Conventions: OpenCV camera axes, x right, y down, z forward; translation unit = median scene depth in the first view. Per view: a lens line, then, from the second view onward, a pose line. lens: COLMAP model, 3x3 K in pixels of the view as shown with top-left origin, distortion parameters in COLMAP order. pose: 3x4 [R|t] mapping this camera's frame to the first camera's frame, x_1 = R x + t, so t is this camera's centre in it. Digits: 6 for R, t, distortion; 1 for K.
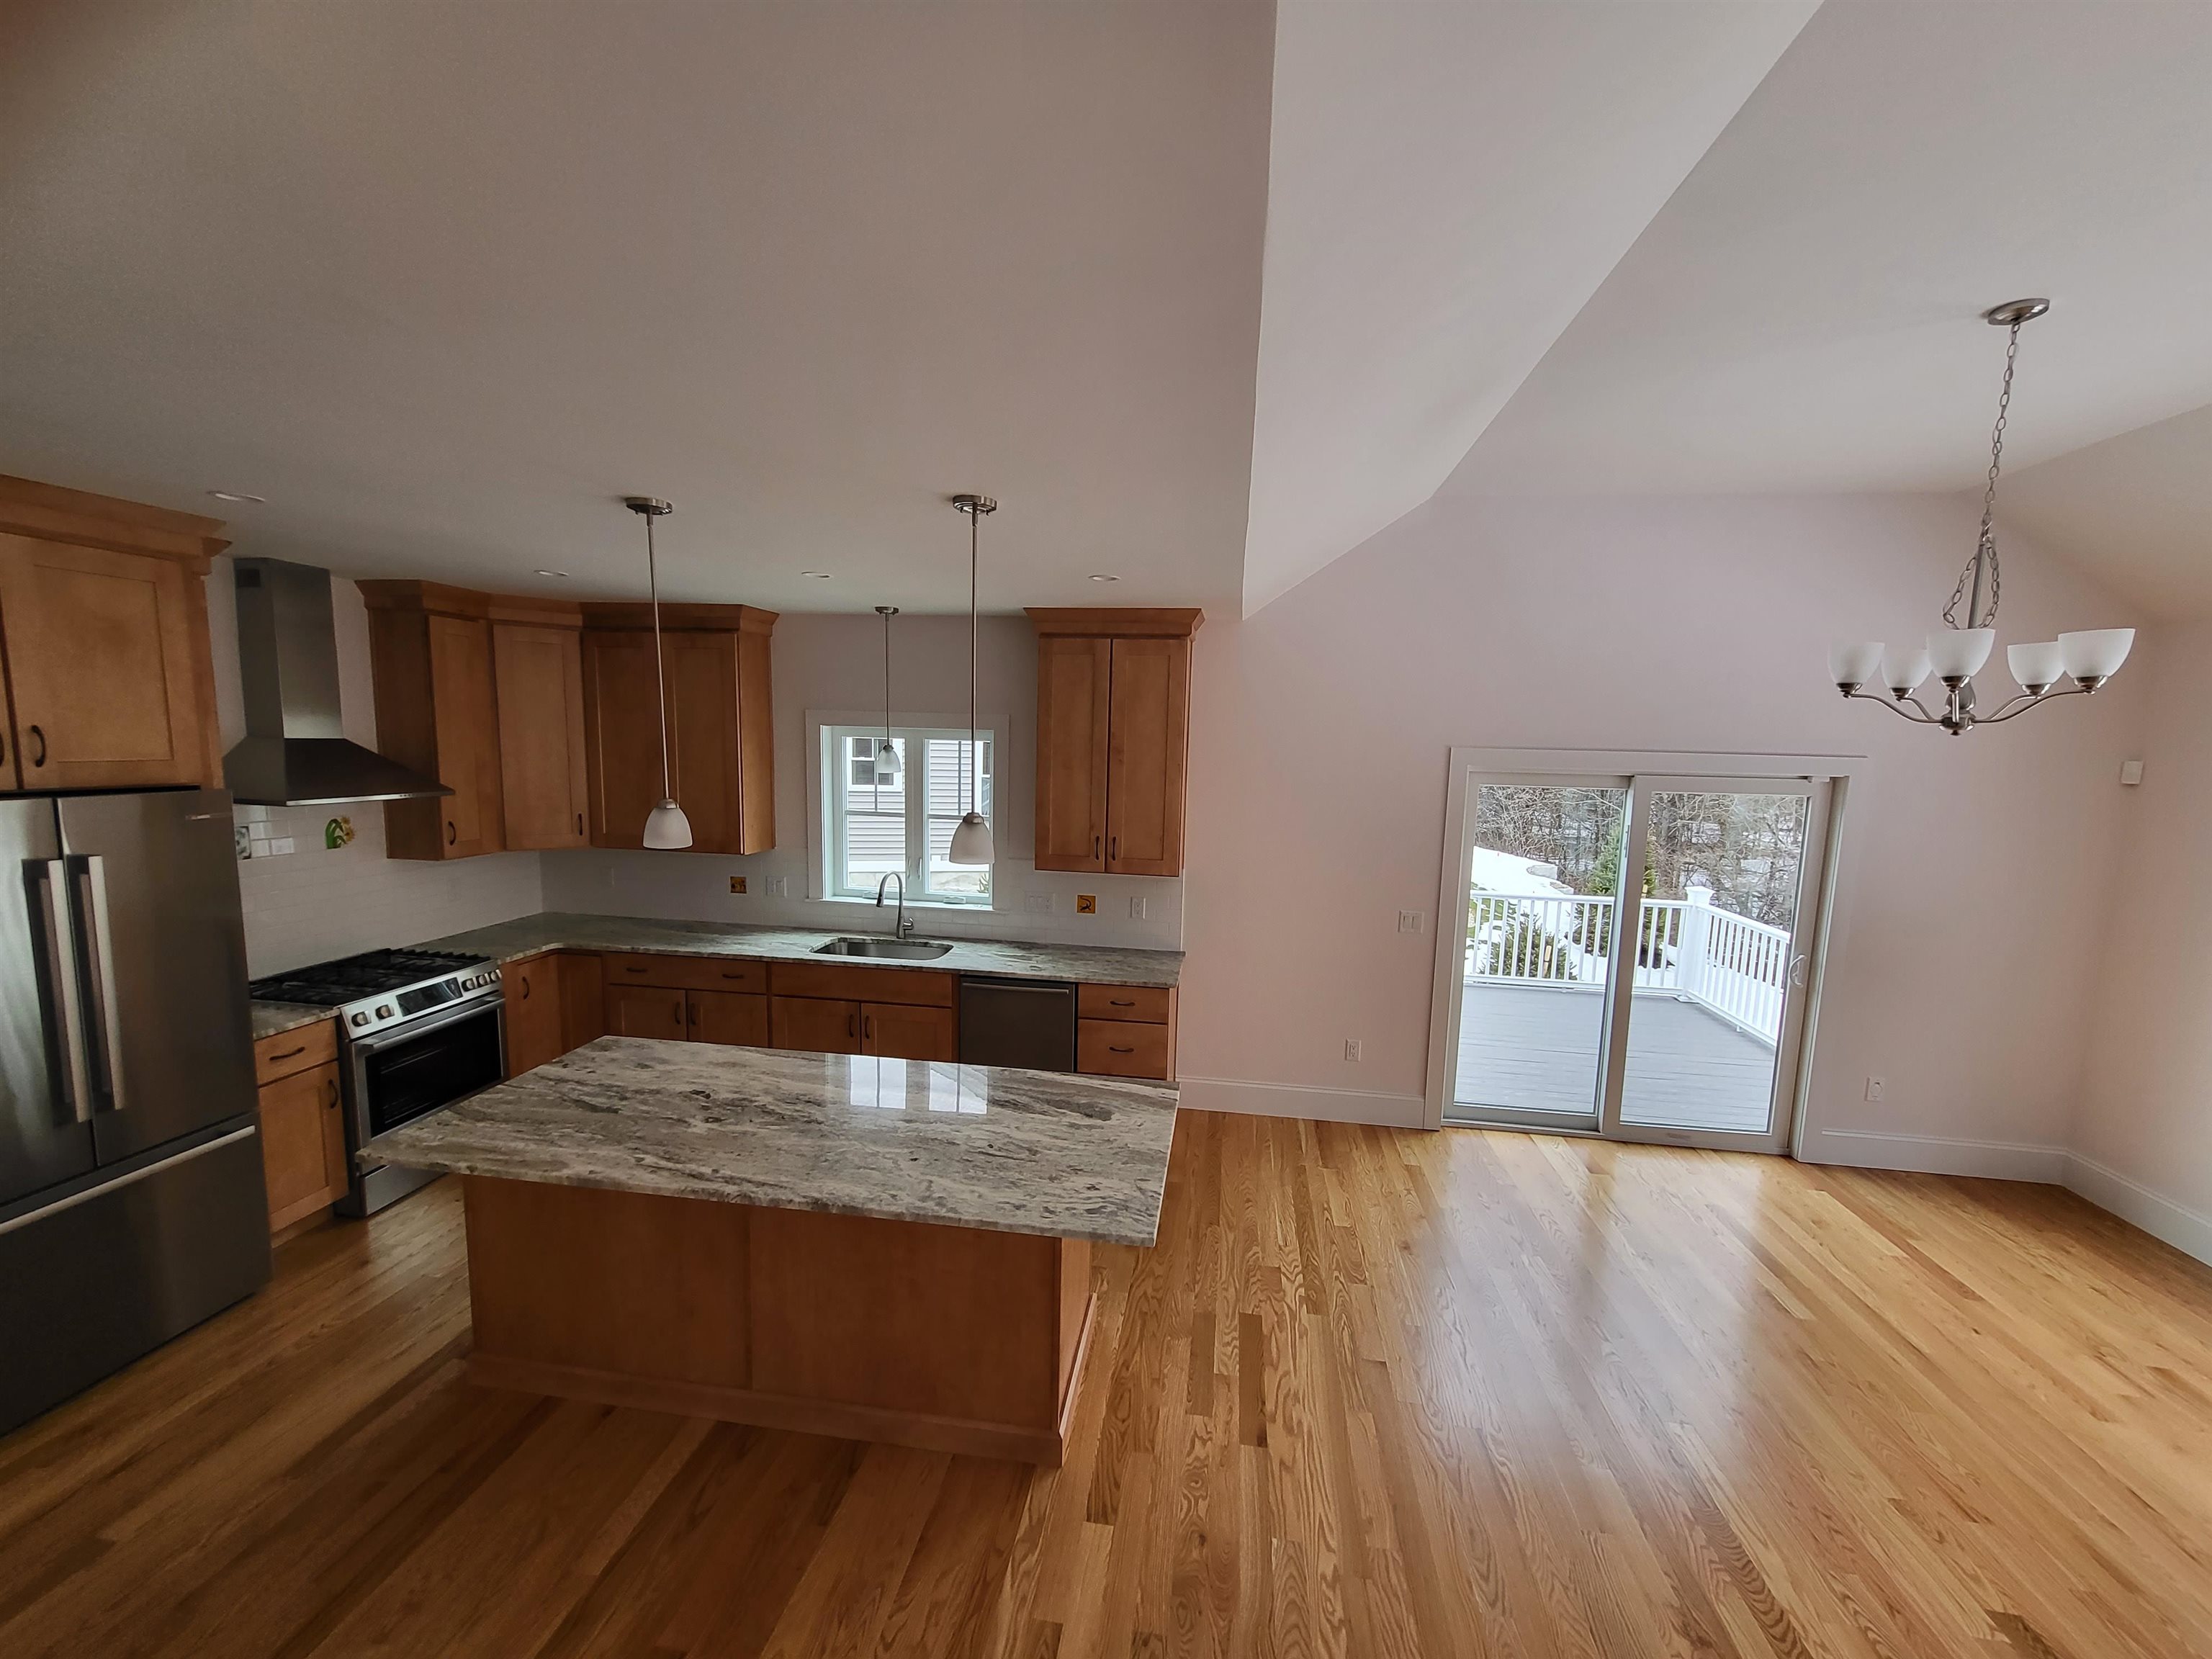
lens RADIAL K [[867.8, 0, 1112.4], [0, 867.8, 843.3], [0, 0, 1]] dist [0.003566, 0.000071]
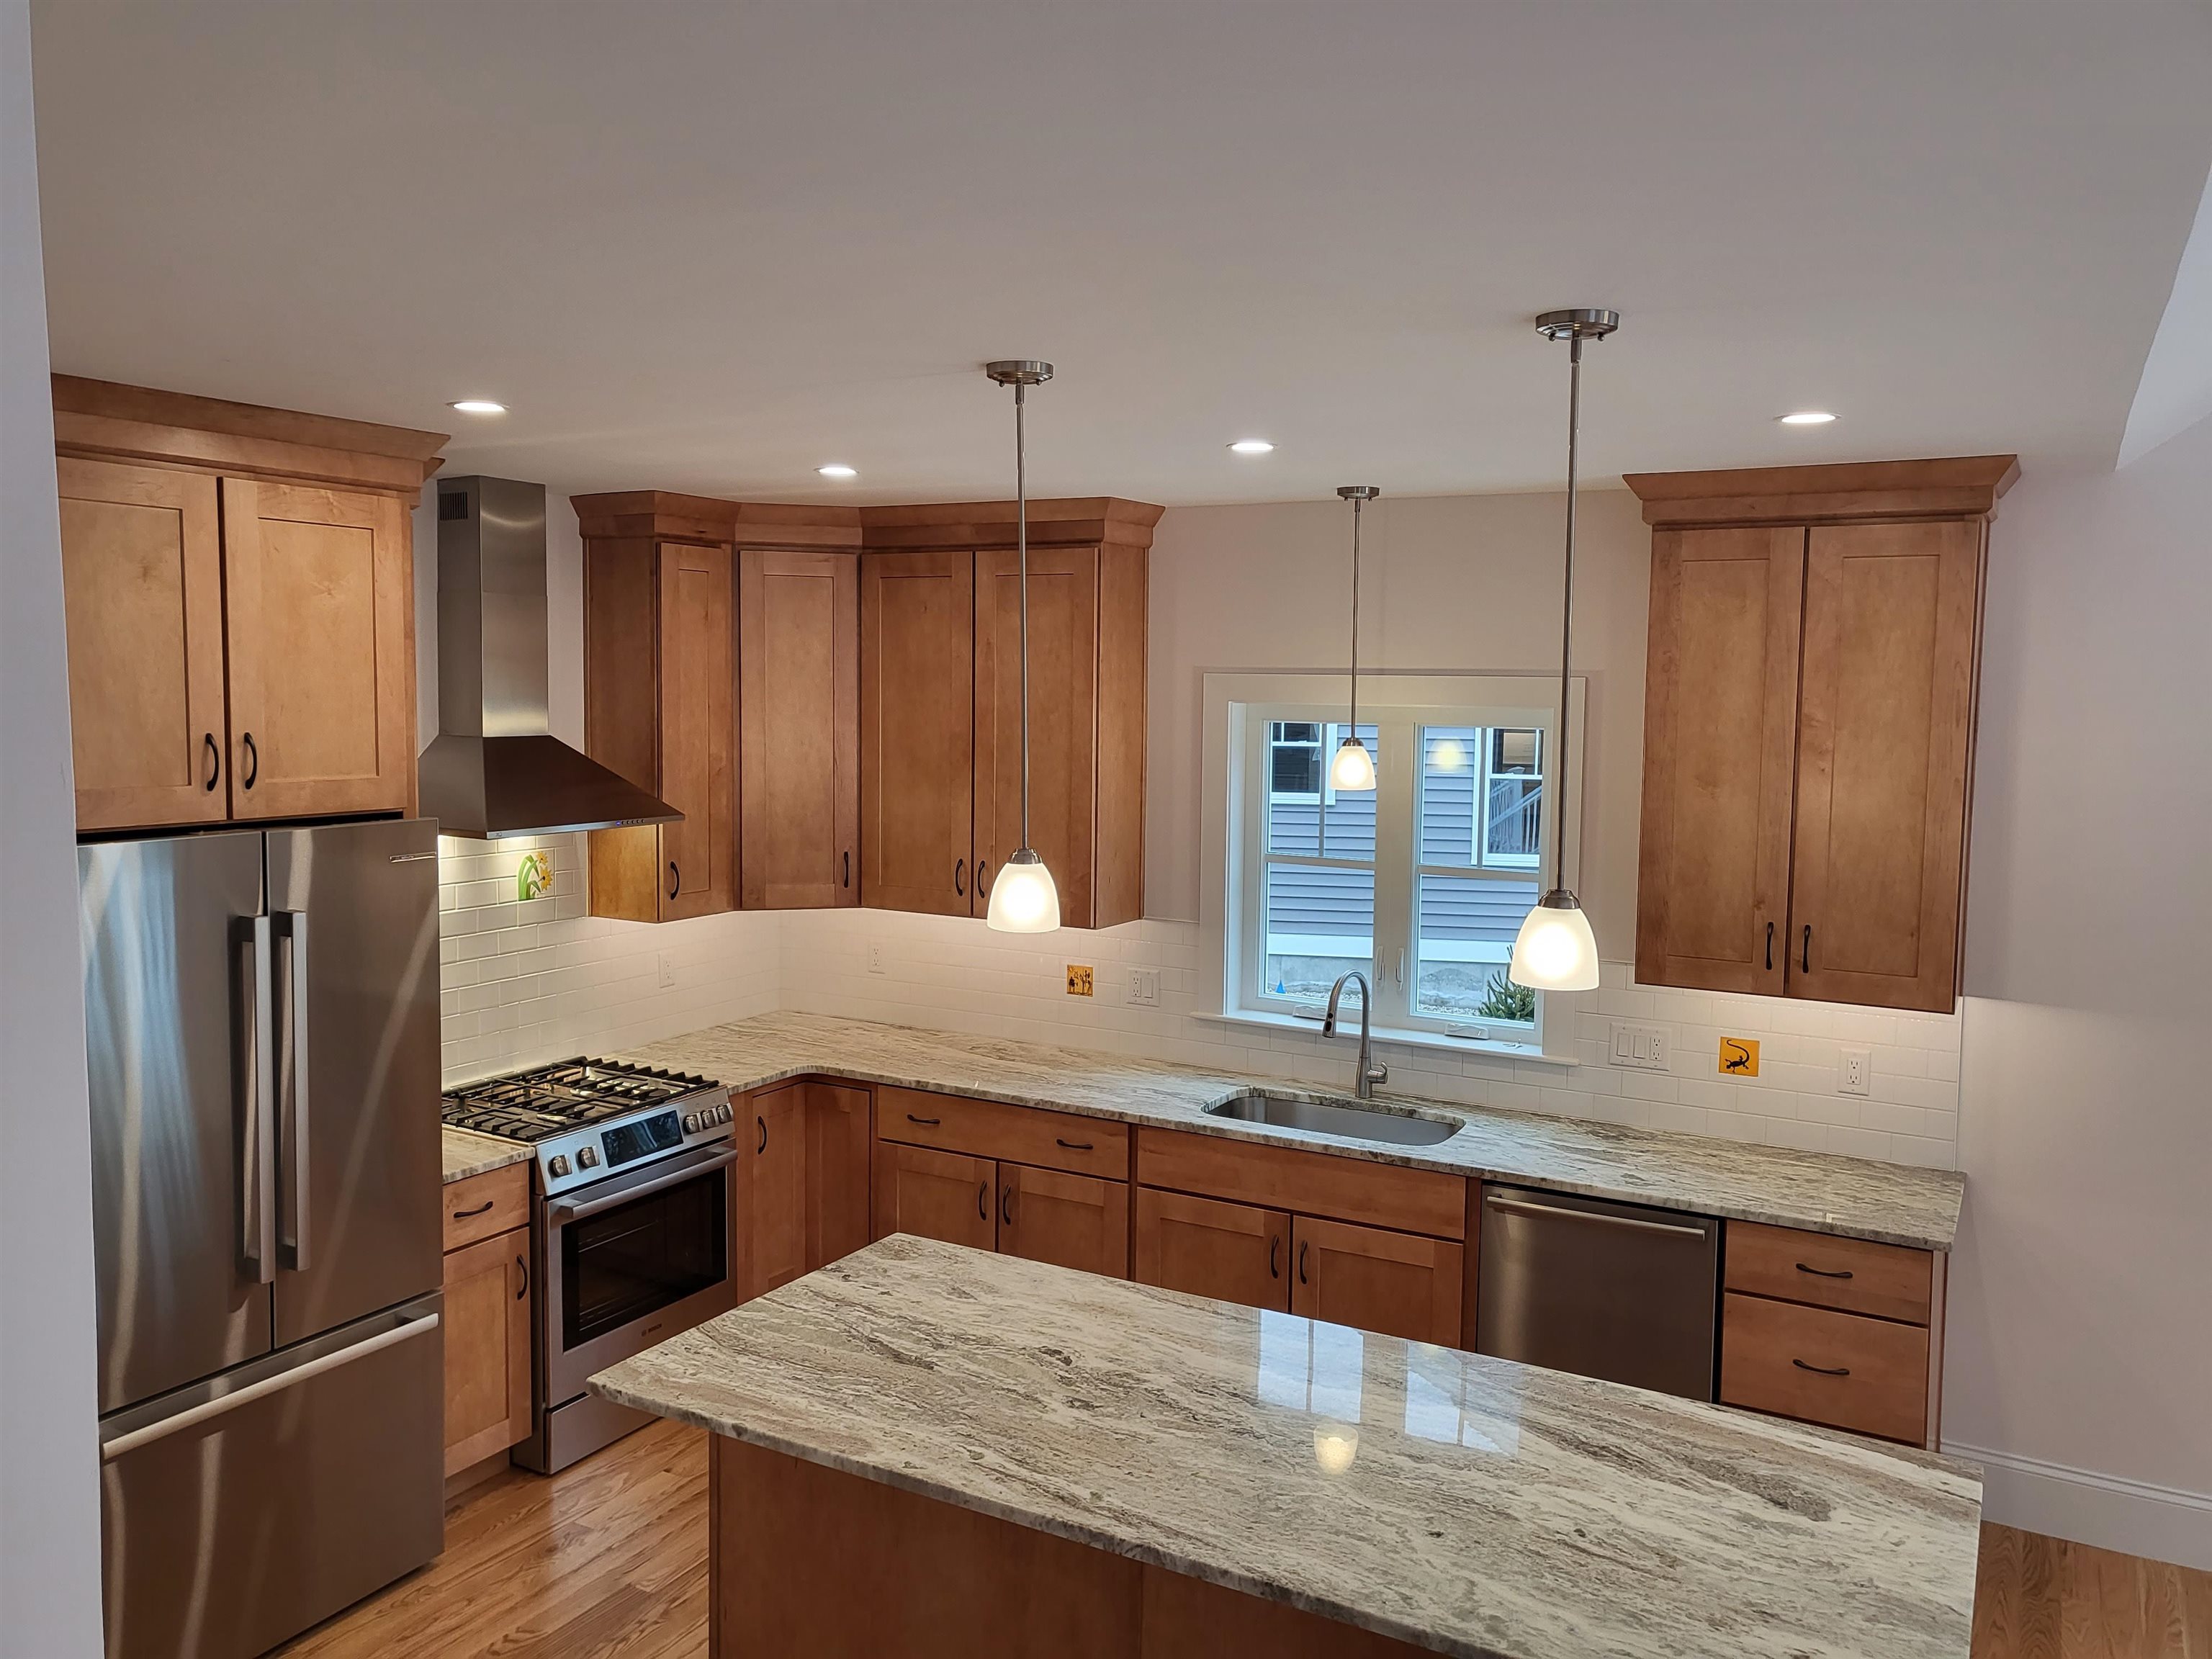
lens RADIAL K [[1695.6, 0, 1085.1], [0, 1695.6, 815.5], [0, 0, 1]] dist [-0.002105, 0.049932]
pose [[0.931029, 0.014079, -0.364674, -0.041549], [-0.031857, 0.998576, -0.042780, -0.022142], [0.363552, 0.051447, 0.930152, -0.063036]]
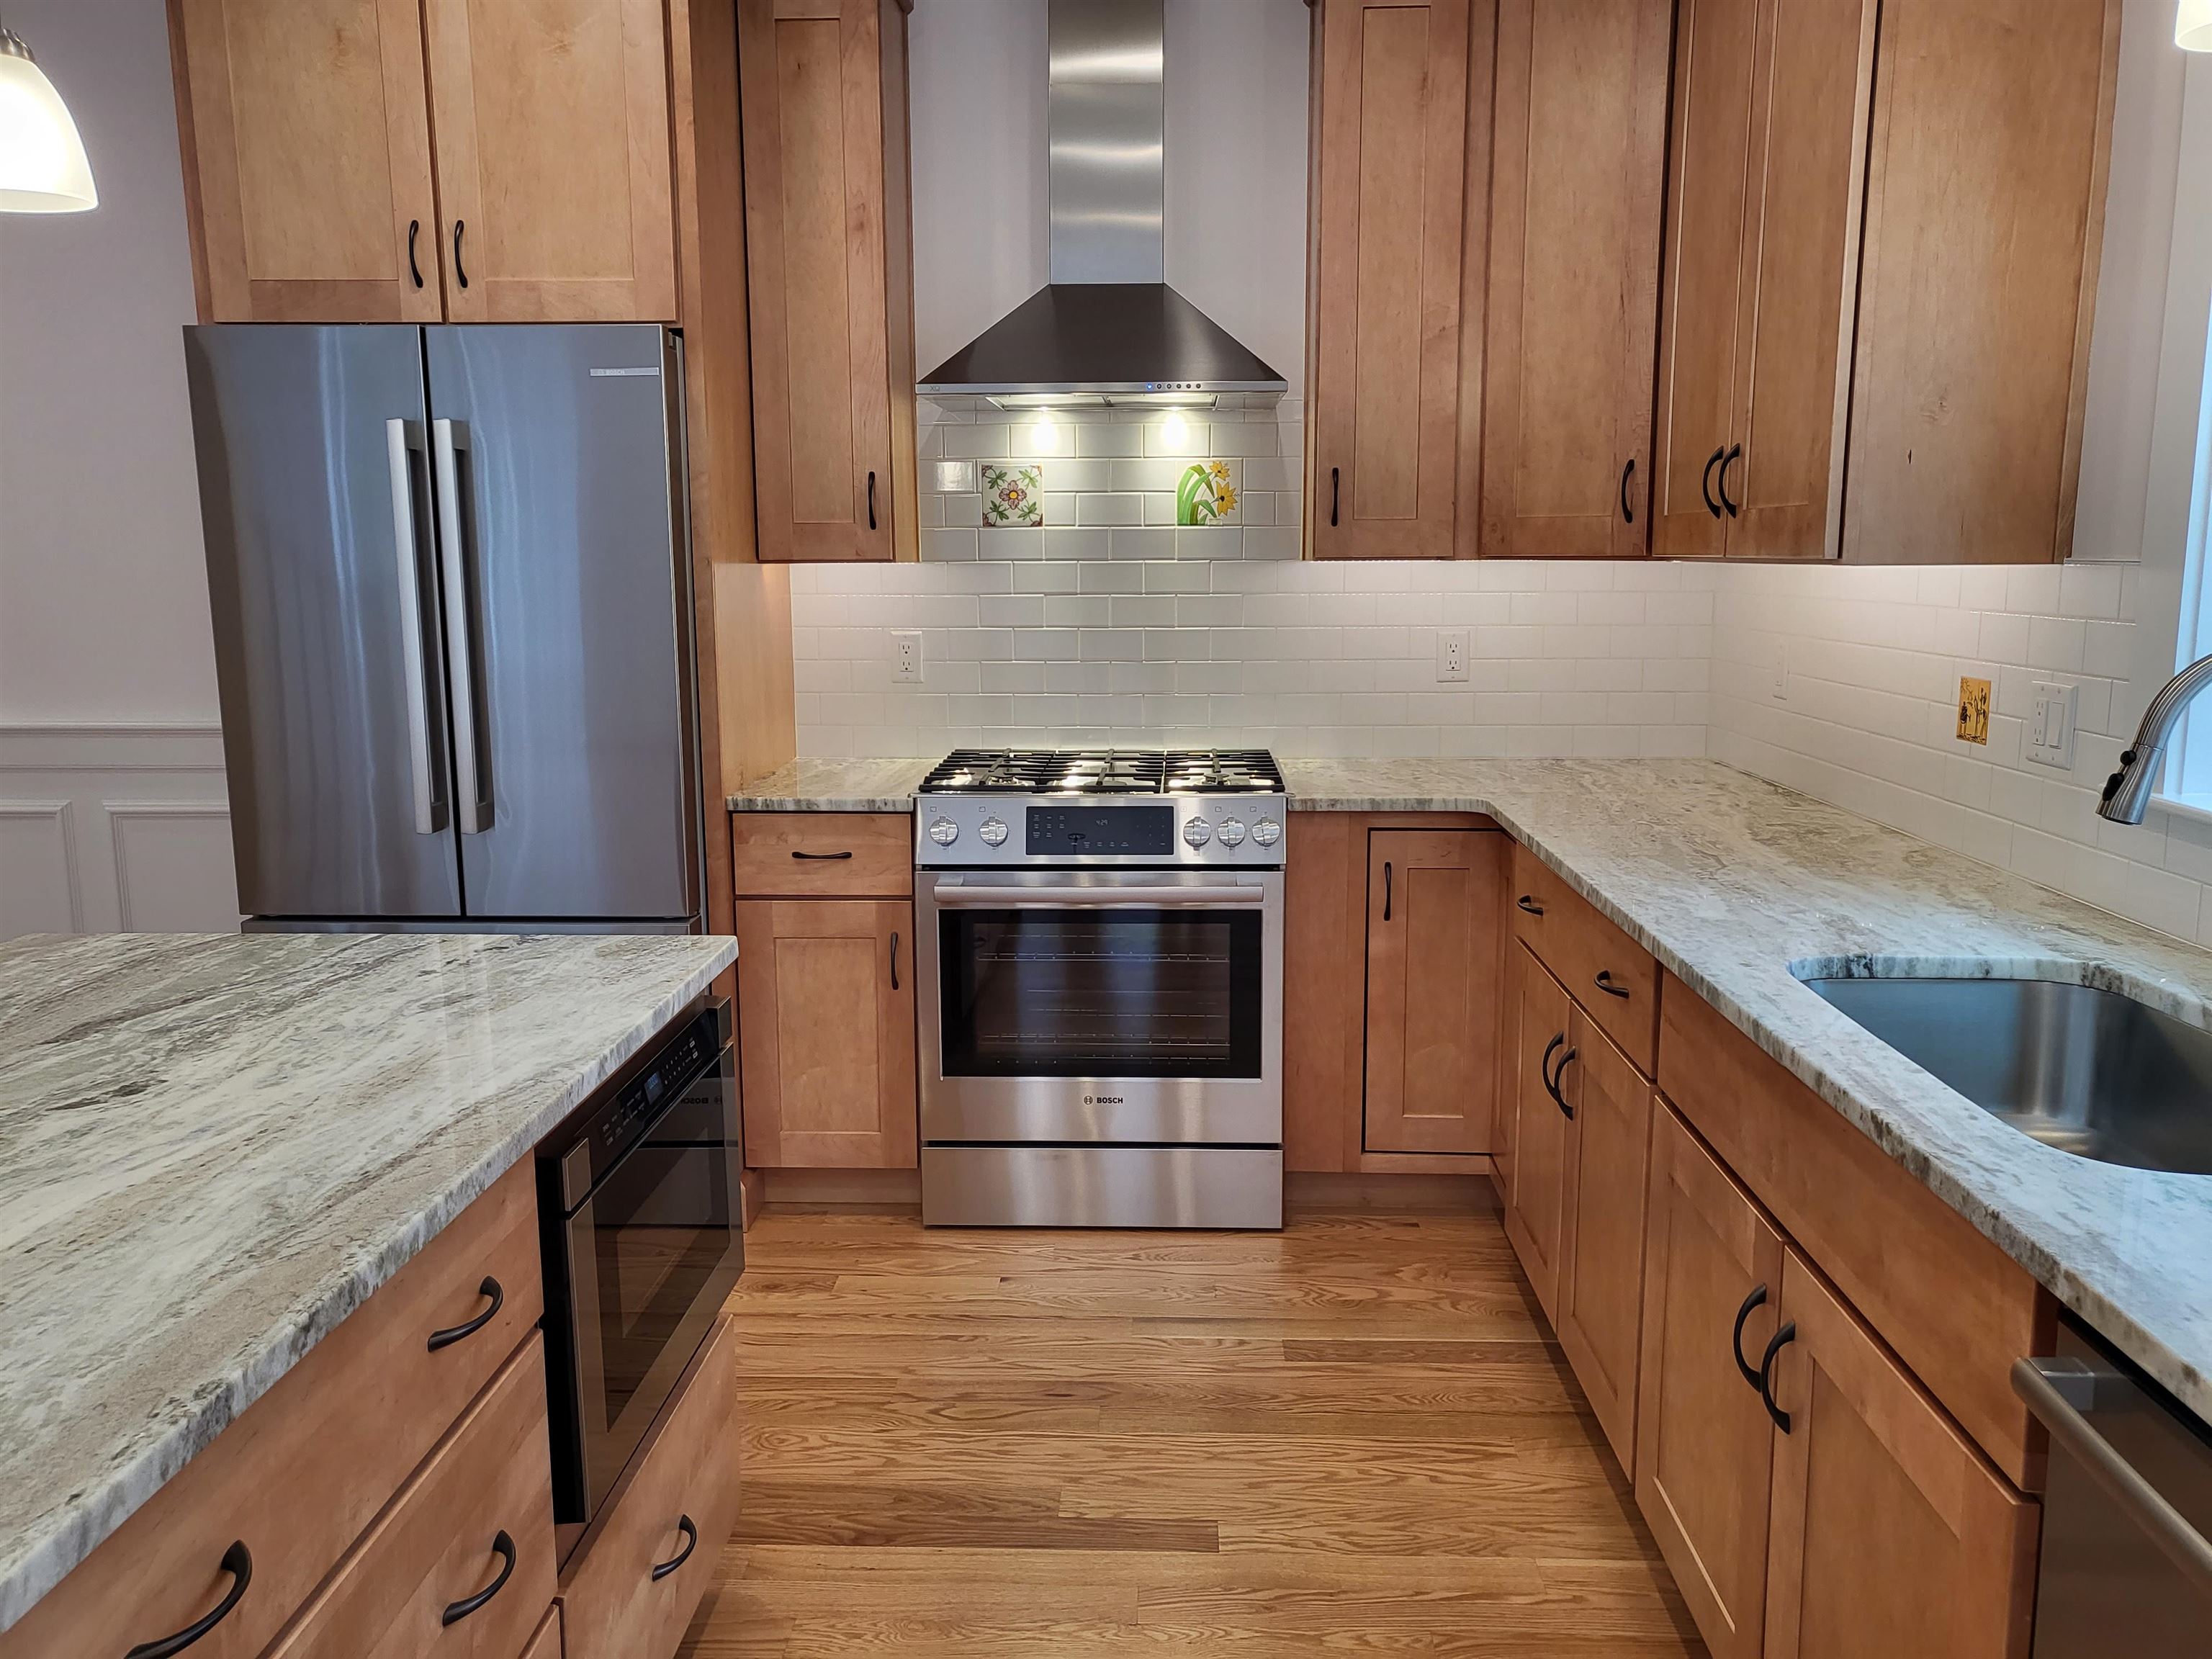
lens RADIAL K [[1695.6, 0, 1106.6], [0, 1695.6, 821.9], [0, 0, 1]] dist [-0.002105, 0.049932]
pose [[0.100508, 0.130861, -0.986293, 0.102547], [-0.114567, 0.986241, 0.119179, 0.083340], [0.988318, 0.101018, 0.114118, 1.142254]]
